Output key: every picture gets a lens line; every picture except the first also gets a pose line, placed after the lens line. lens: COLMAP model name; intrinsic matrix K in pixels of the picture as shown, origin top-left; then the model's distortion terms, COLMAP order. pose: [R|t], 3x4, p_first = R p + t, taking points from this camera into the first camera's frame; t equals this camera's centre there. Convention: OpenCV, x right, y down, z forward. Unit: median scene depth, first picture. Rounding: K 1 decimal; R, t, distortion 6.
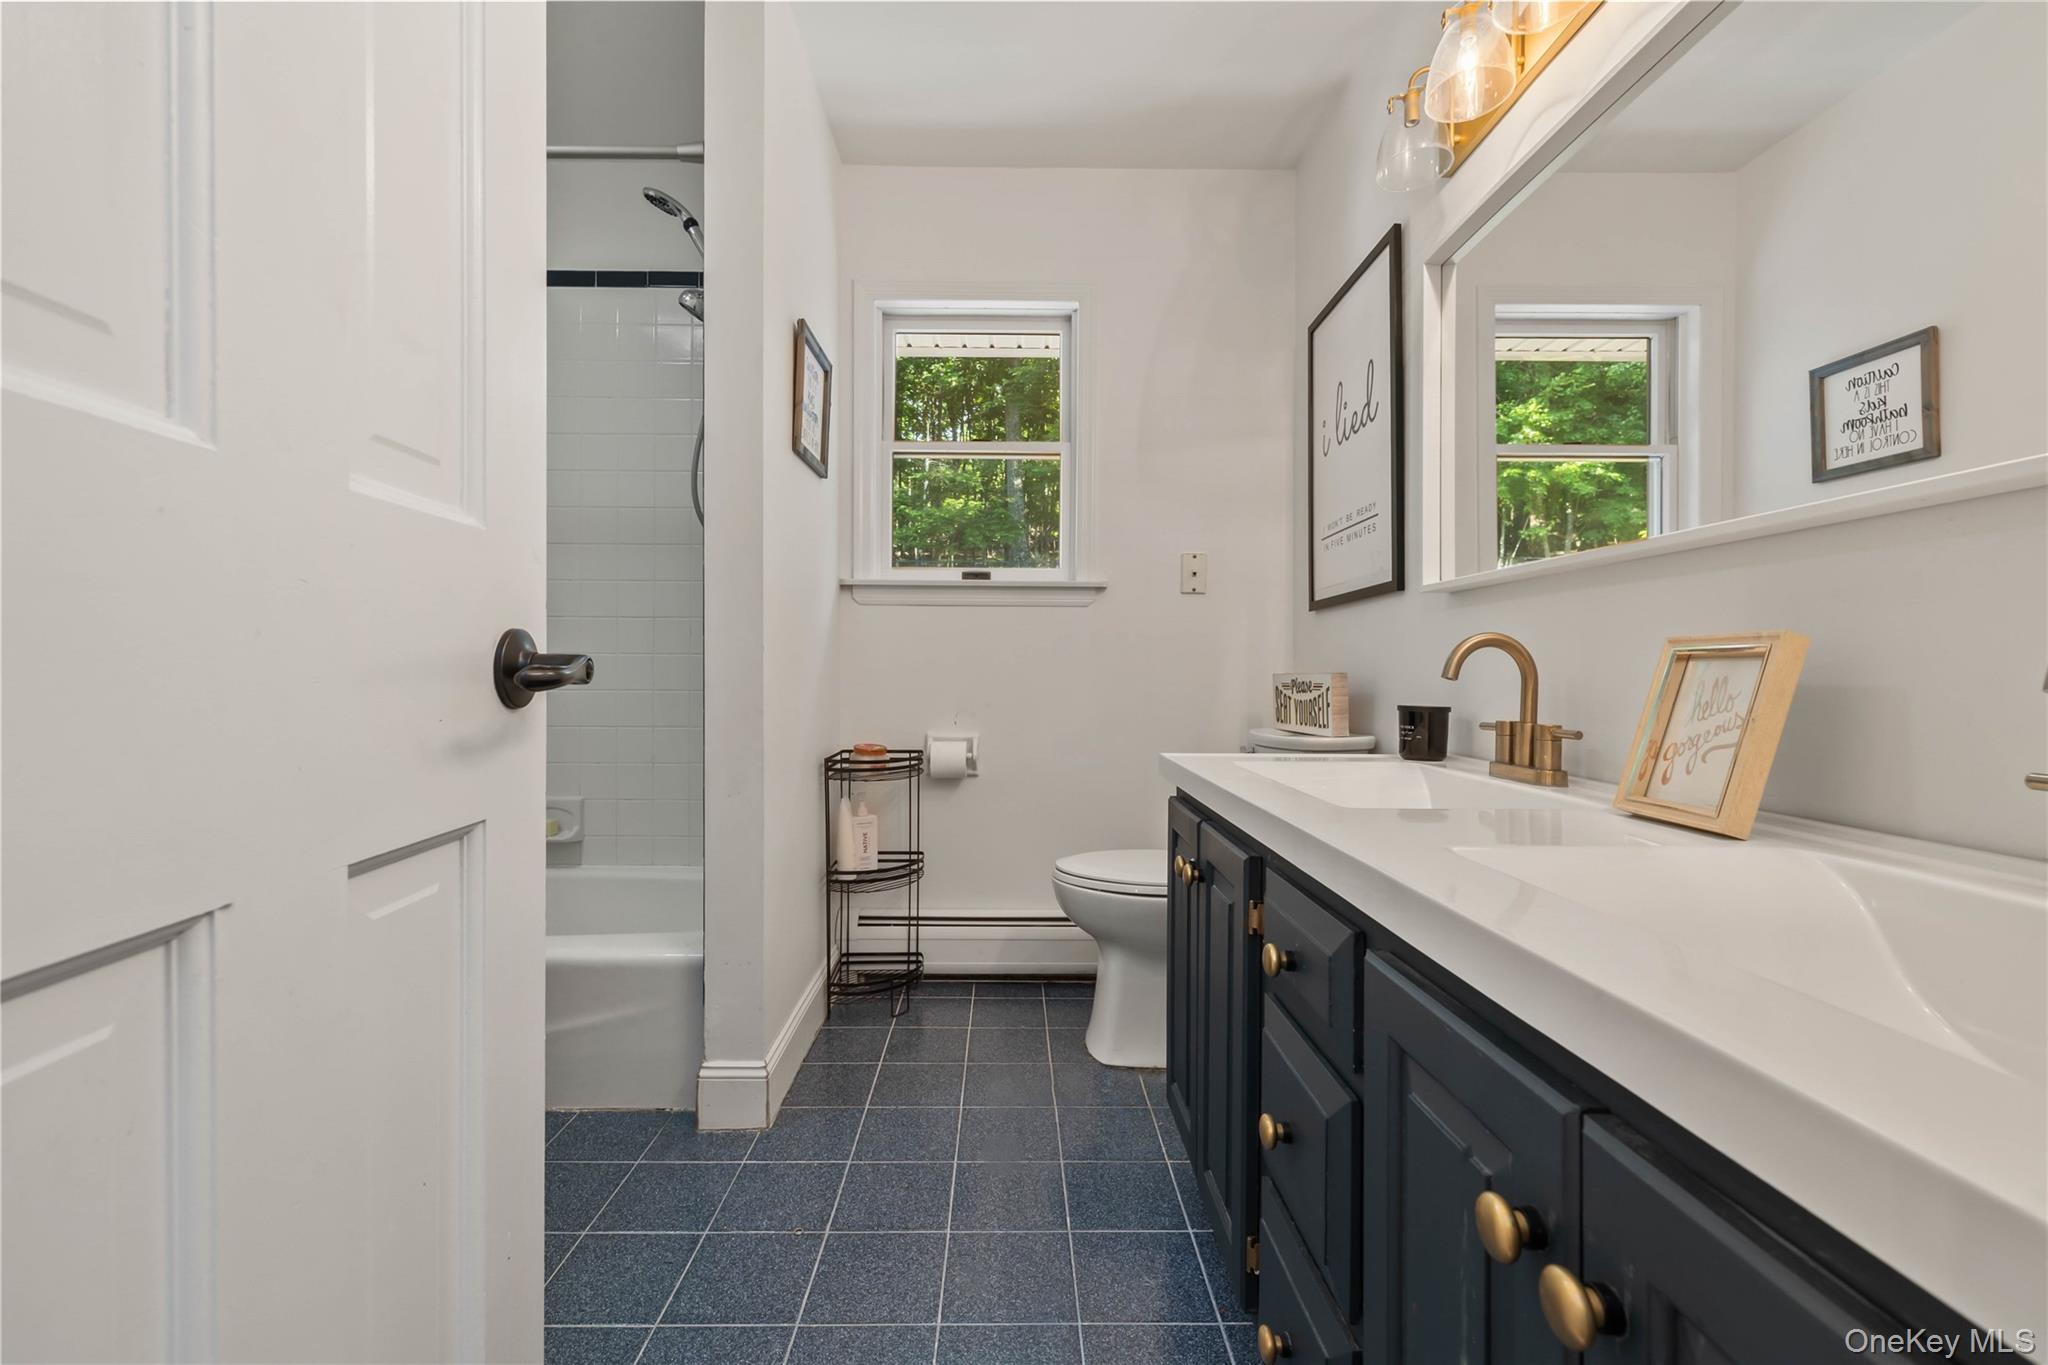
lens RADIAL K [[864.8, 0, 1023.5], [0, 864.8, 676.5], [0, 0, 1]] dist [0.002004, 0.000750]
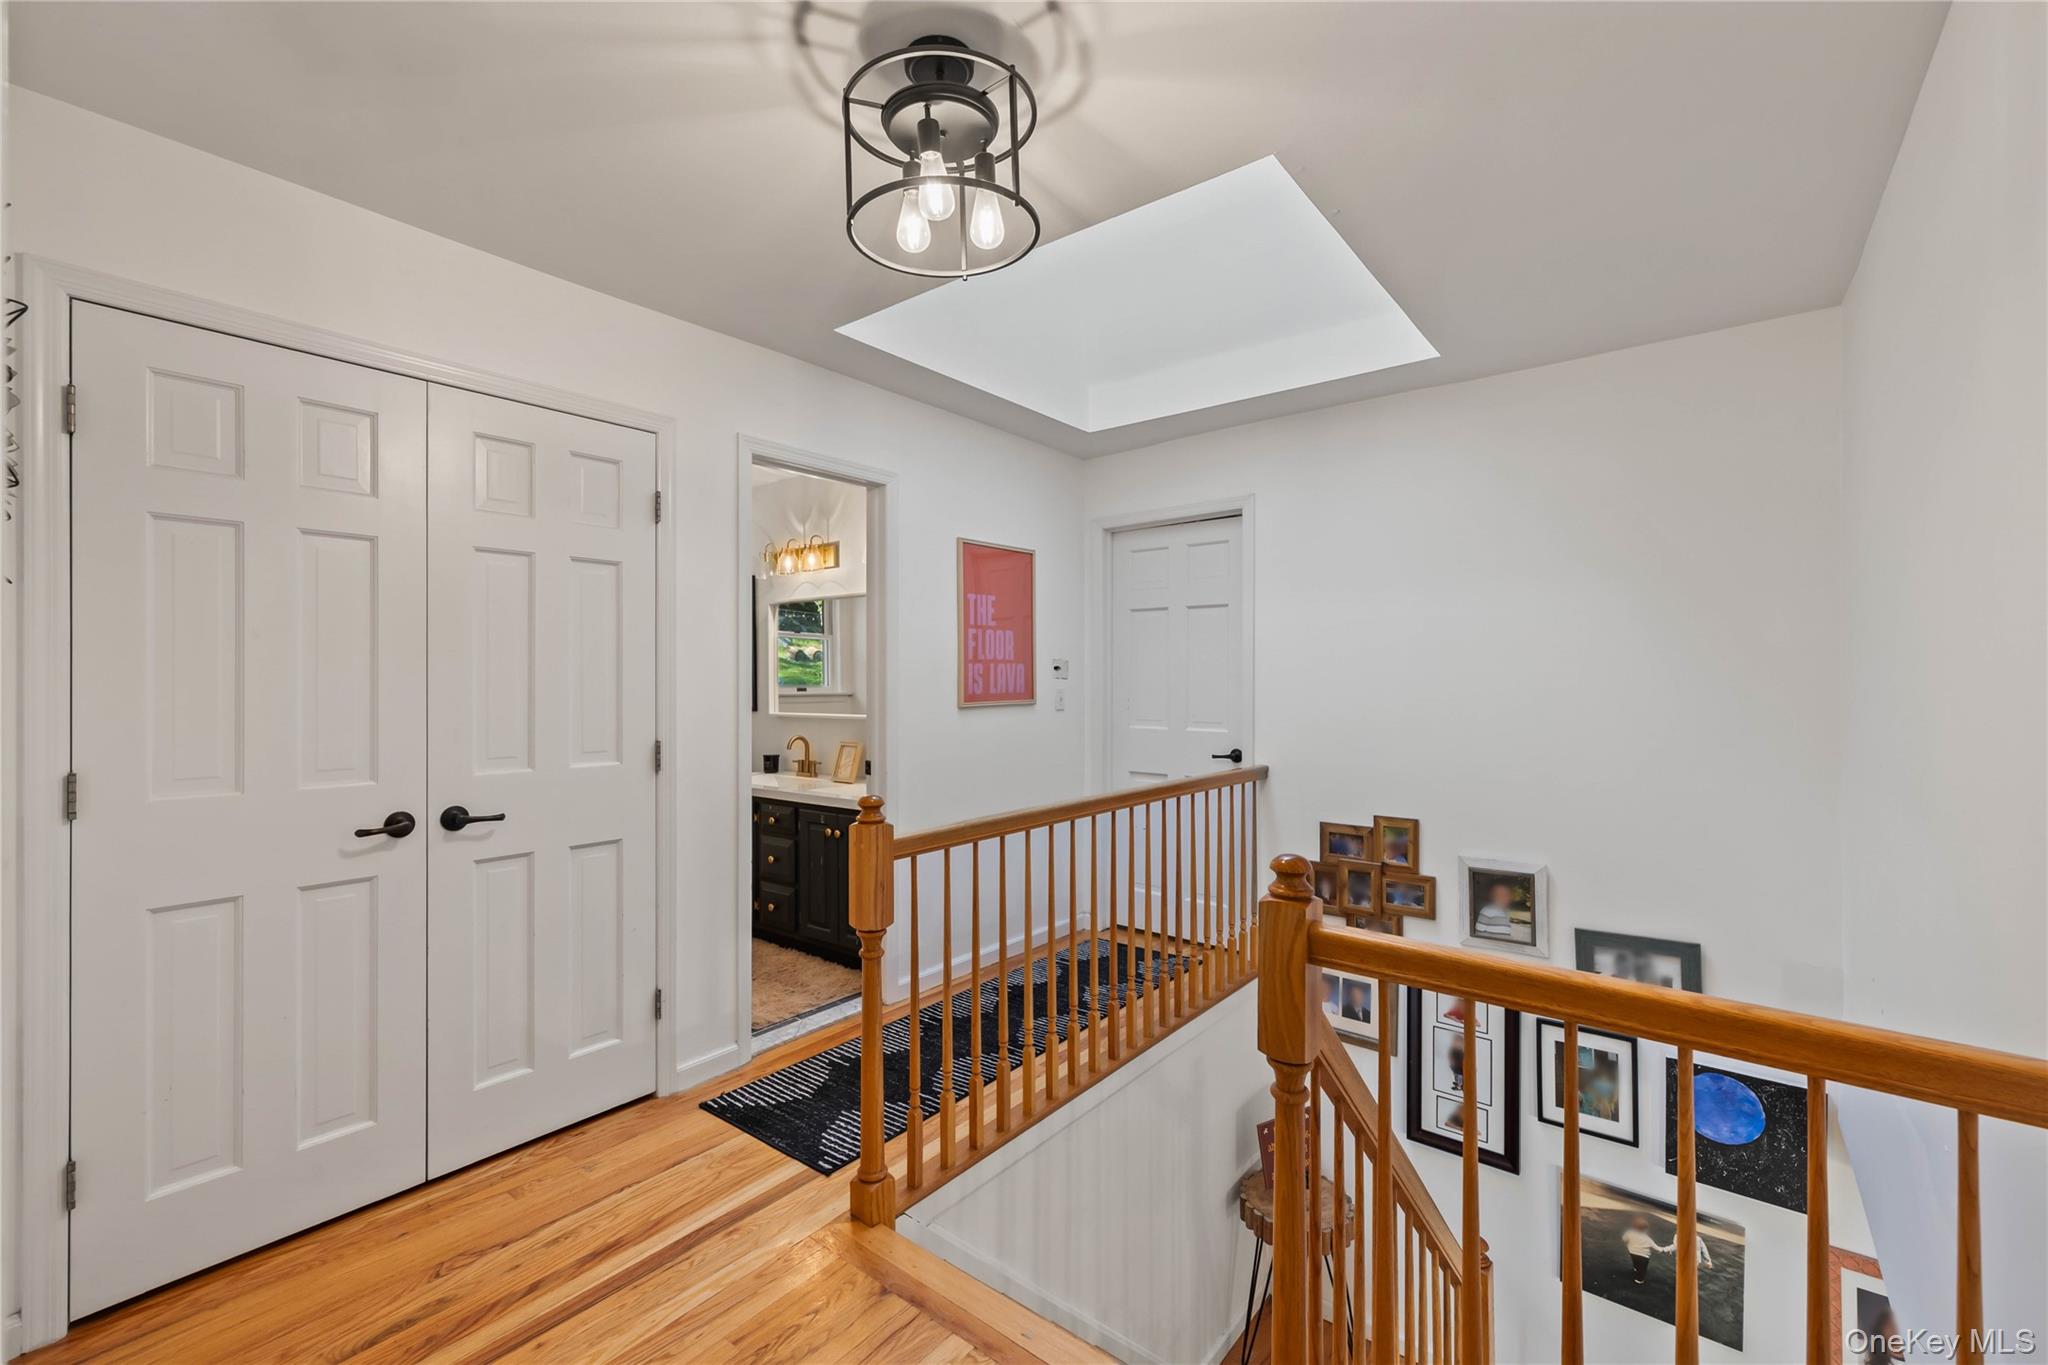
lens RADIAL K [[864.8, 0, 1024.2], [0, 864.8, 681.1], [0, 0, 1]] dist [0.002004, 0.000750]
pose [[0.632347, -0.000915, 0.774685, -1.621700], [0.002710, 0.999996, -0.001031, -0.267458], [-0.774680, 0.002751, 0.632347, -1.964270]]
